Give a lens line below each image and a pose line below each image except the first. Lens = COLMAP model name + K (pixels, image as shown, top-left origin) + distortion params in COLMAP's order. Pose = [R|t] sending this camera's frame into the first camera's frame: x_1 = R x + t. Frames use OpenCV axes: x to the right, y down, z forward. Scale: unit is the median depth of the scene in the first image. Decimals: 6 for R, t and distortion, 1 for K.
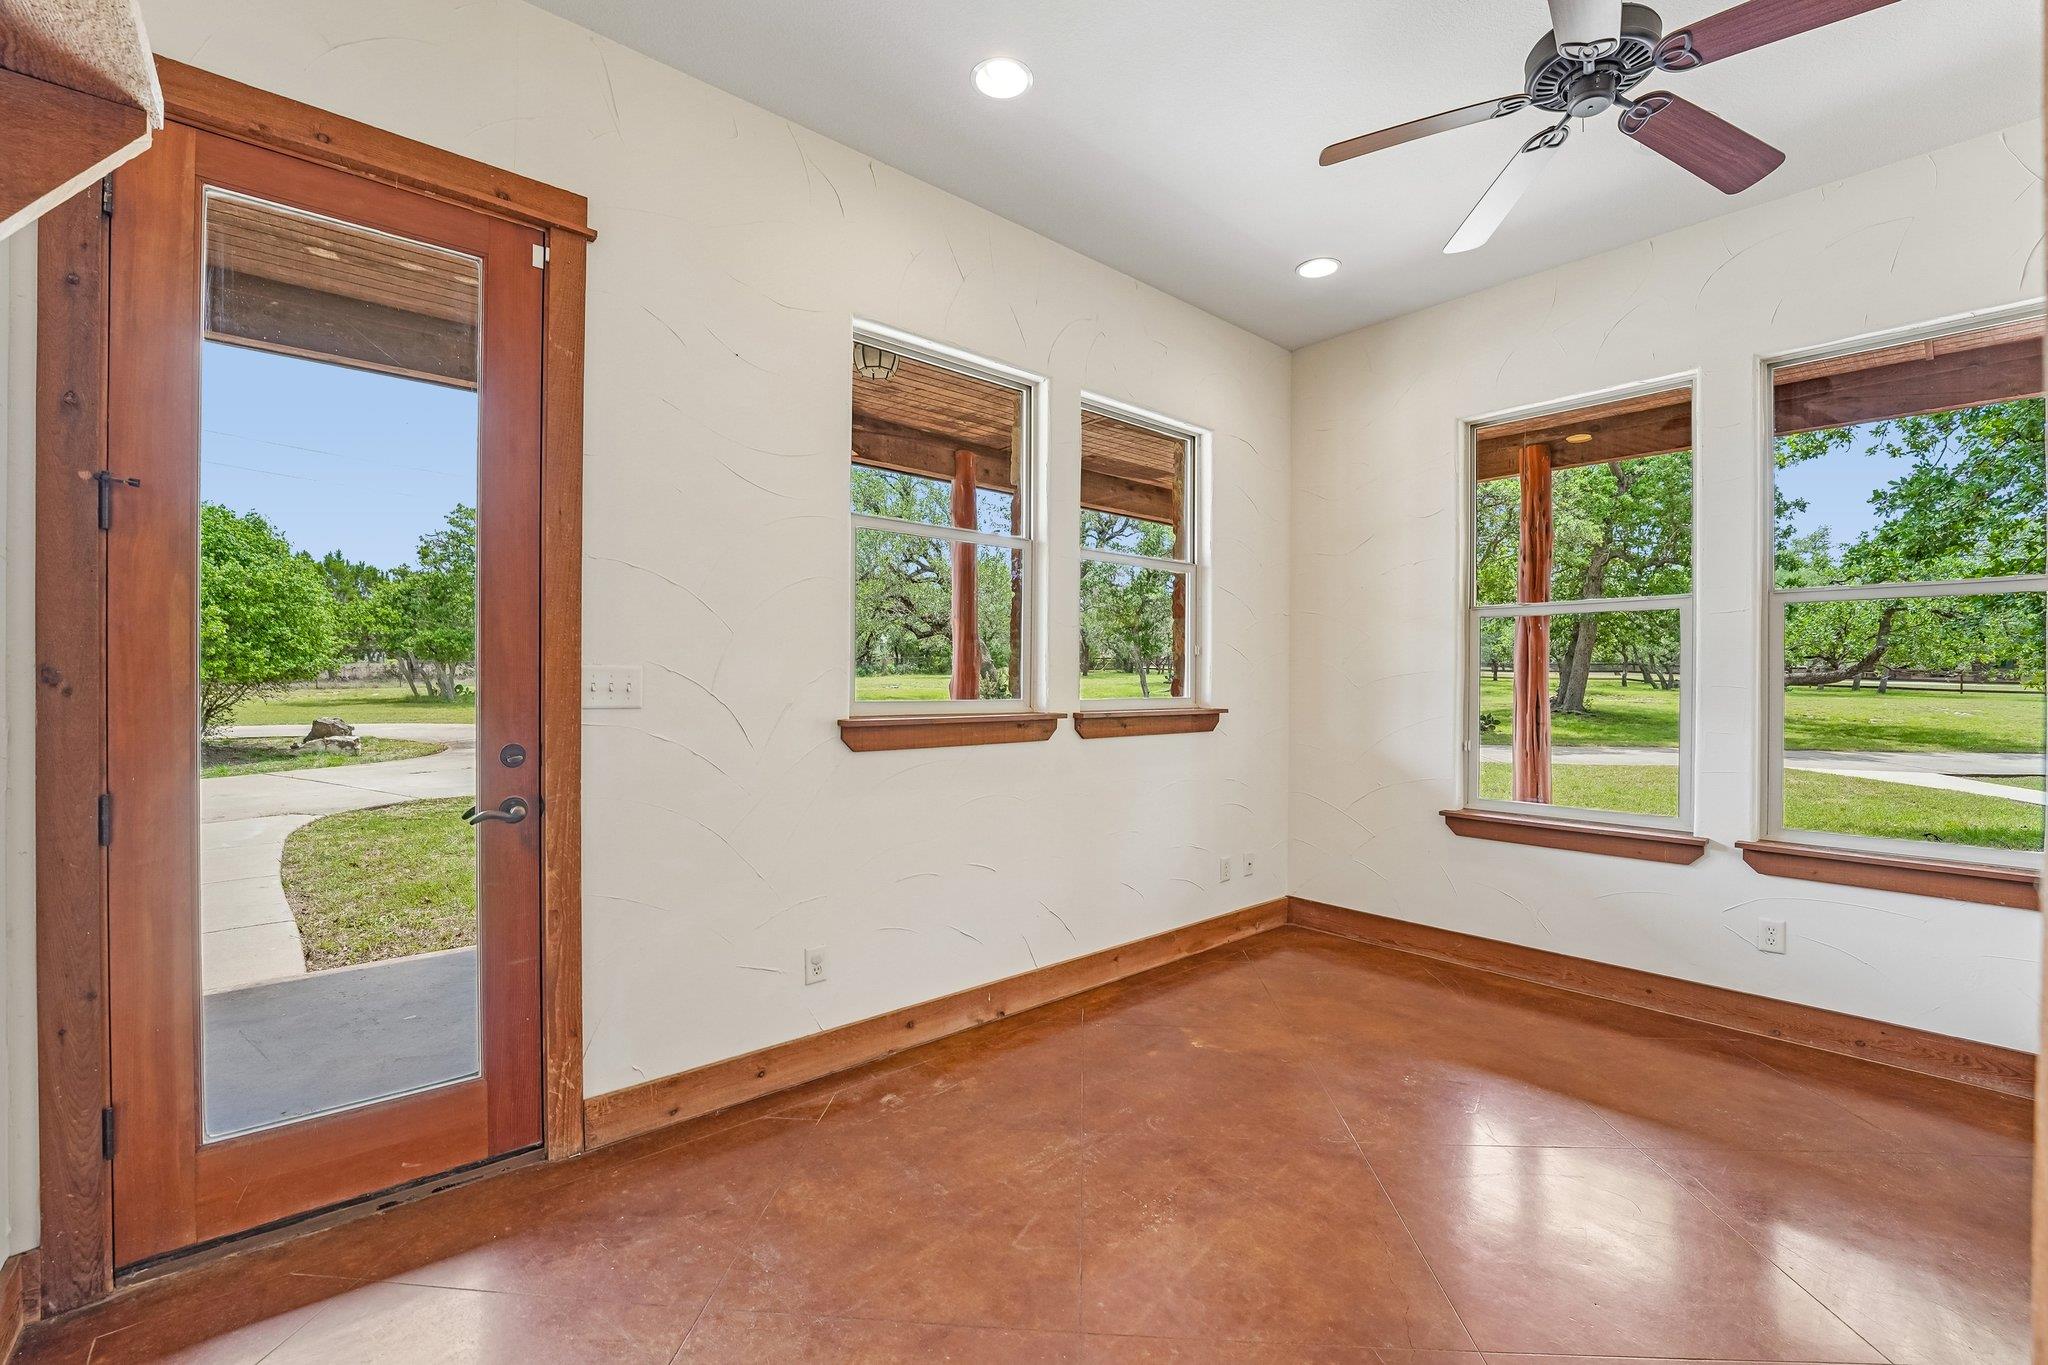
lens RADIAL K [[856.9, 0, 1007.9], [0, 856.9, 680.4], [0, 0, 1]] dist [-0.027075, 0.001108]
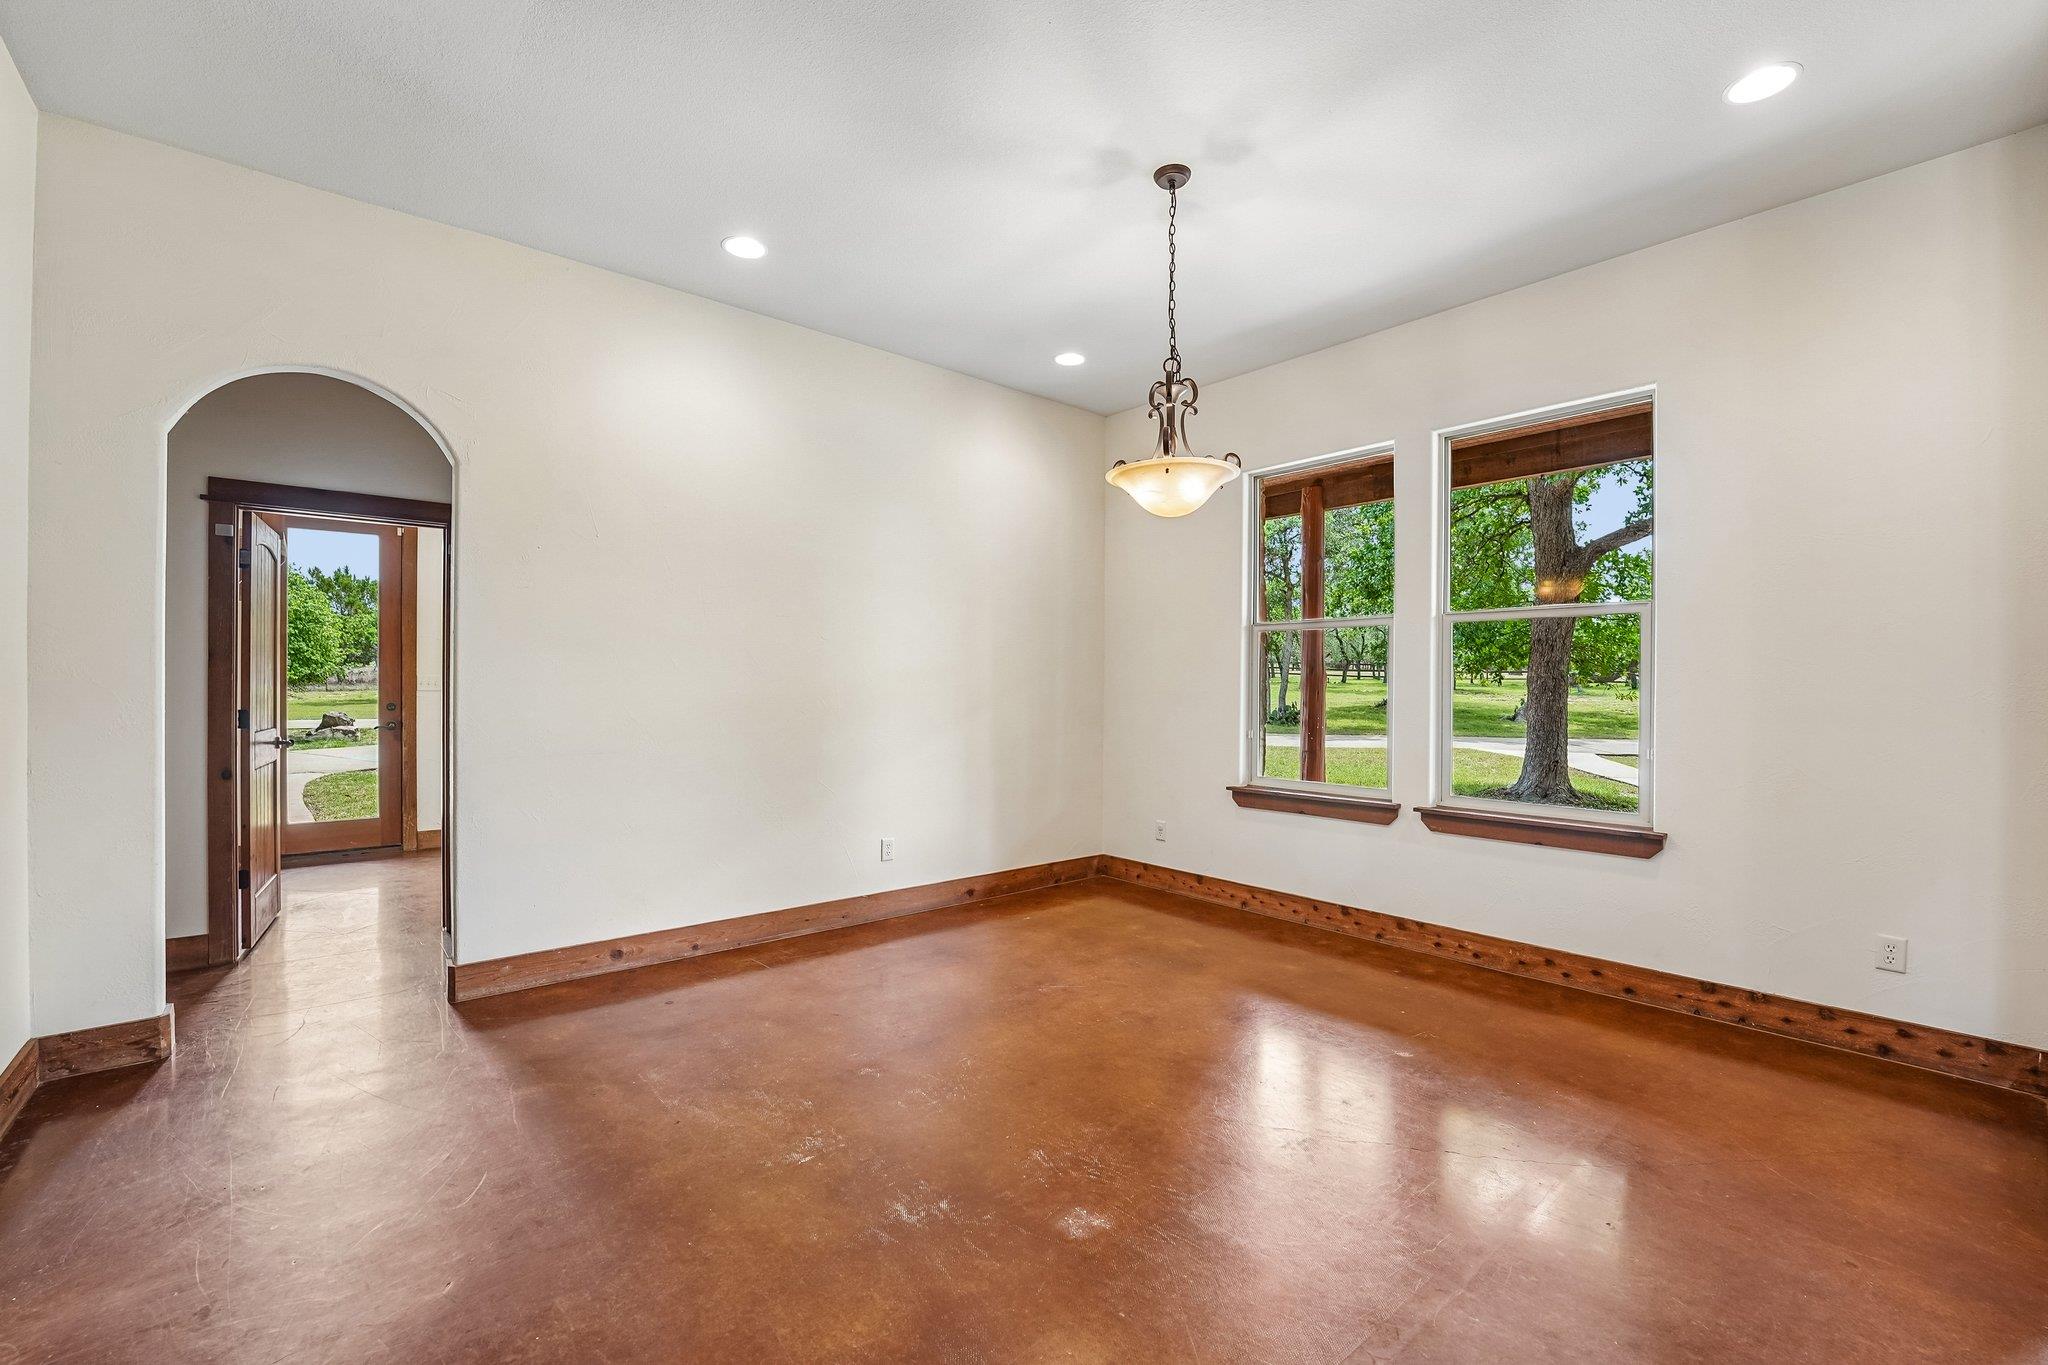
lens RADIAL K [[856.9, 0, 1019.8], [0, 856.9, 677.2], [0, 0, 1]] dist [-0.027075, 0.001108]
pose [[0.999997, -0.002134, 0.001366, 0.254278], [0.002142, 0.999981, -0.005782, 0.000514], [-0.001354, 0.005785, 0.999982, -0.308251]]
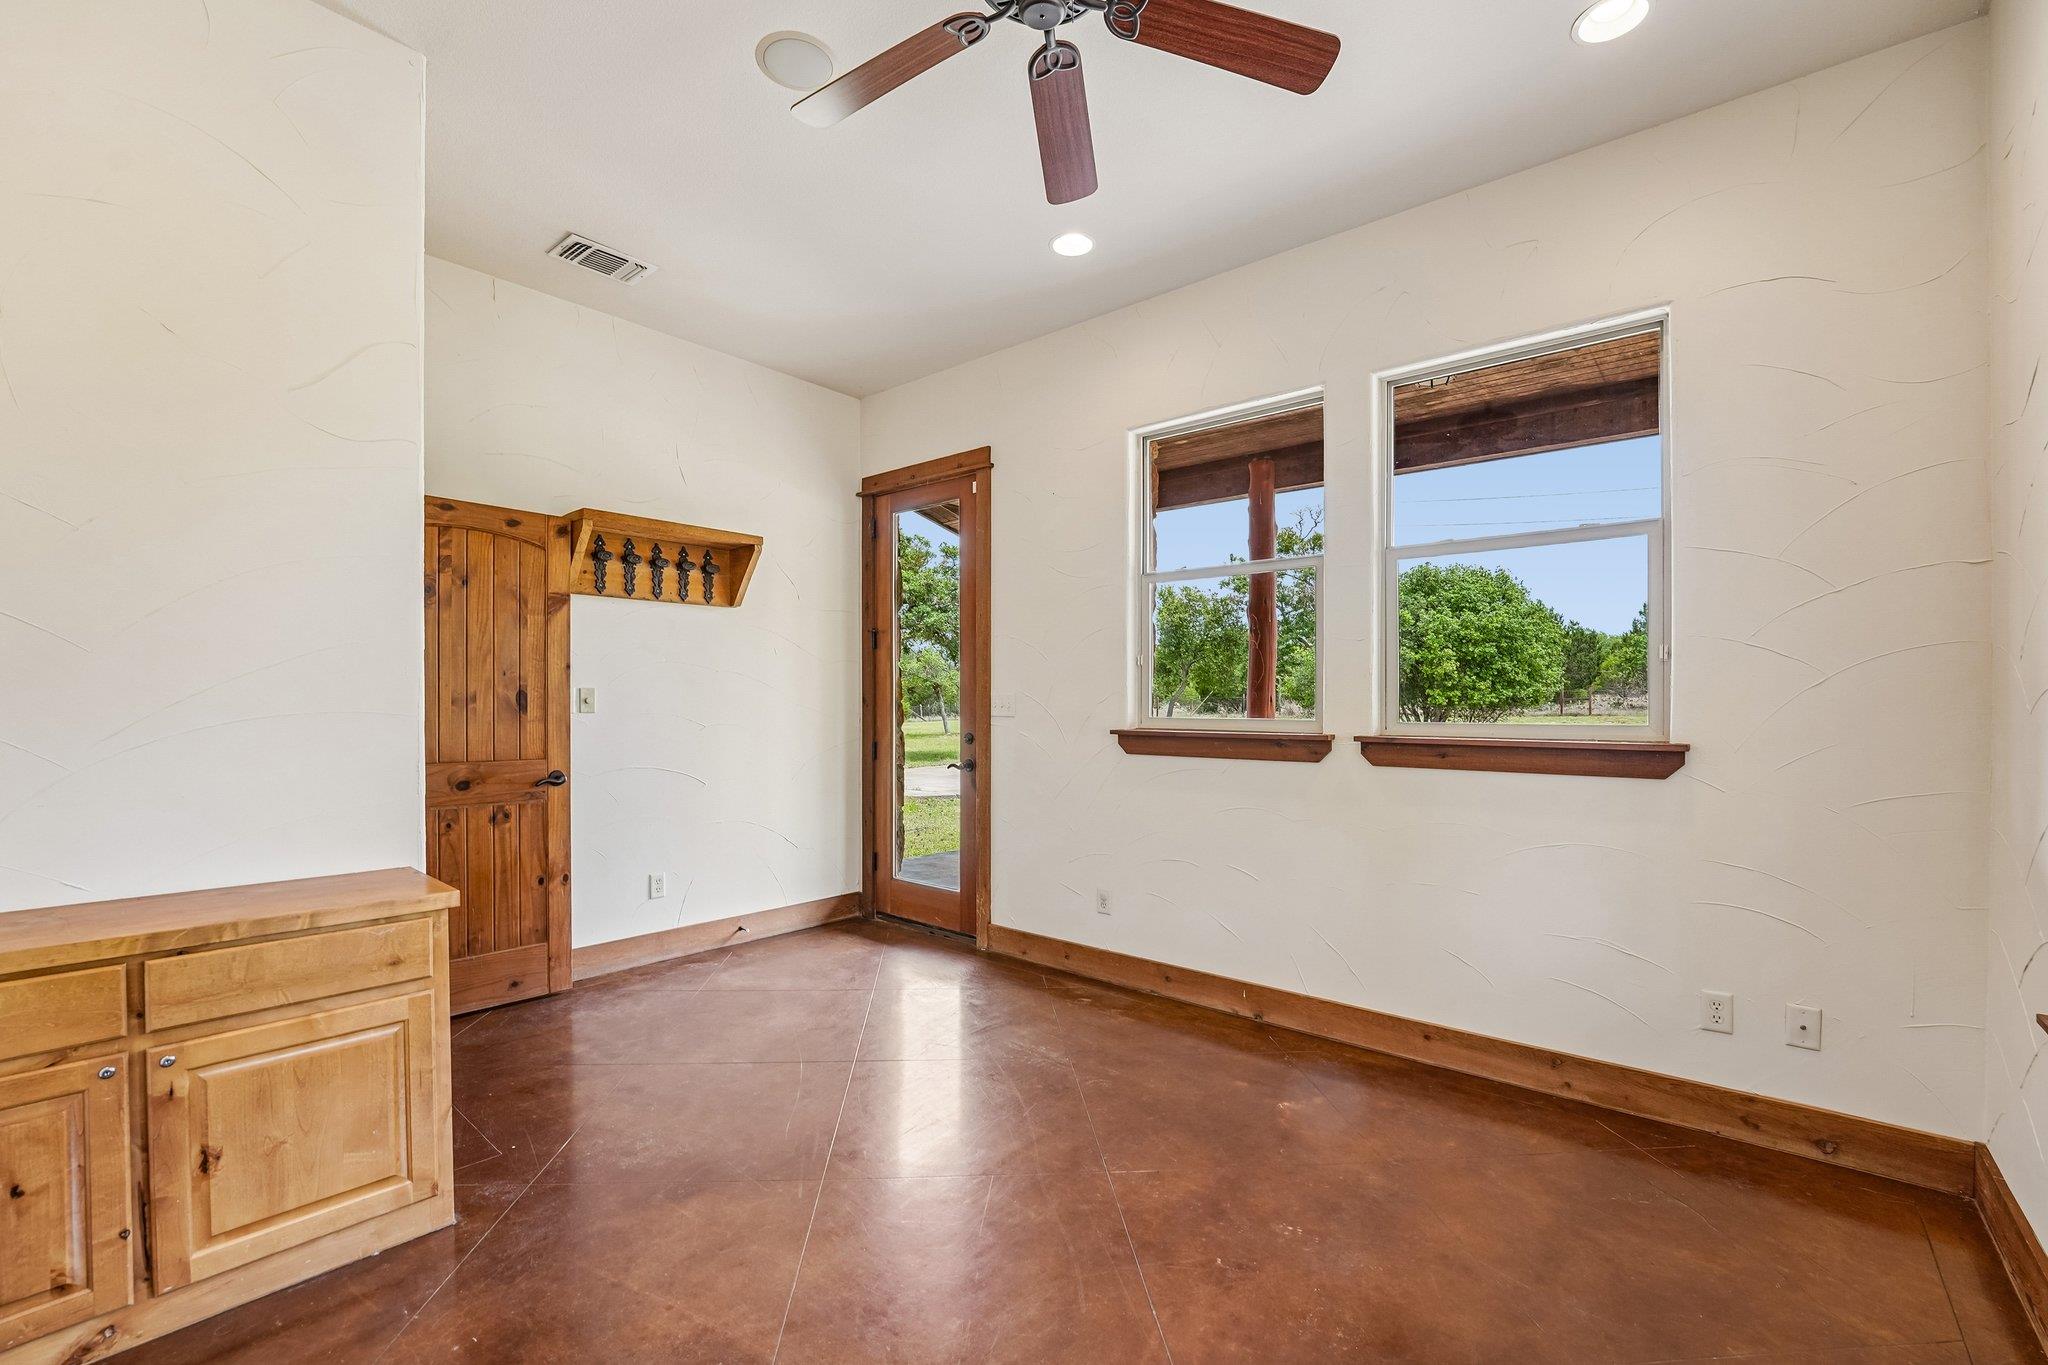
lens RADIAL K [[856.9, 0, 1015.7], [0, 856.9, 710.2], [0, 0, 1]] dist [-0.027075, 0.001108]
pose [[0.149019, 0.003821, -0.988827, 0.236448], [-0.001801, 0.999992, 0.003593, 0.002117], [0.988833, 0.001245, 0.149025, 0.130631]]
